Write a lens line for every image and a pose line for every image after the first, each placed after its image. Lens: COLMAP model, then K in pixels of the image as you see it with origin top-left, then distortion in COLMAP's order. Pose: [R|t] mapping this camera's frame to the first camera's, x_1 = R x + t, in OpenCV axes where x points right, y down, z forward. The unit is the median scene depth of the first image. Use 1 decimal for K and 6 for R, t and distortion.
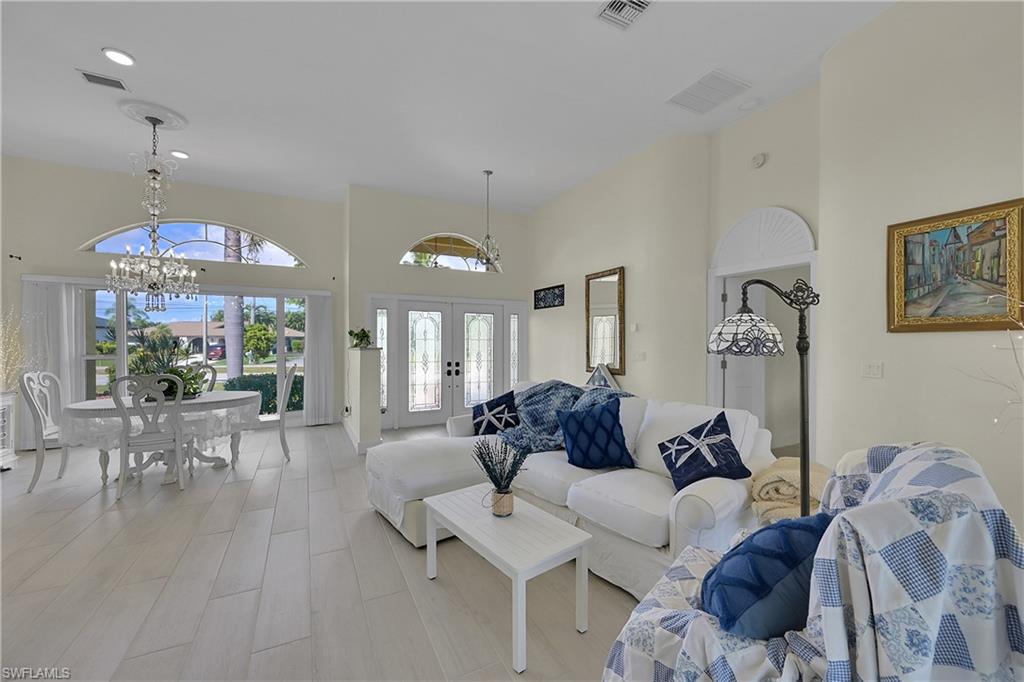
lens RADIAL K [[408.3, 0, 512.0], [0, 408.3, 341.0], [0, 0, 1]] dist [0.015750, -0.000161]
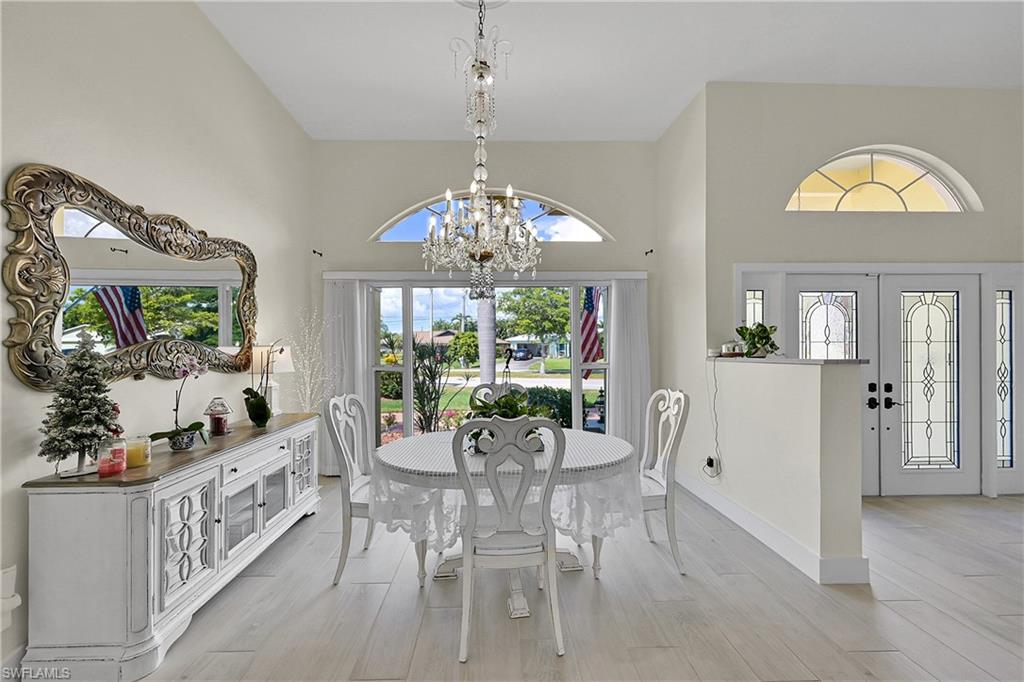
lens RADIAL K [[408.3, 0, 512.0], [0, 408.3, 341.0], [0, 0, 1]] dist [0.015750, -0.000161]
pose [[0.912783, -0.013578, -0.408219, -0.367253], [0.008151, 0.999854, -0.015031, -0.000557], [0.408364, 0.010392, 0.912760, 0.300574]]
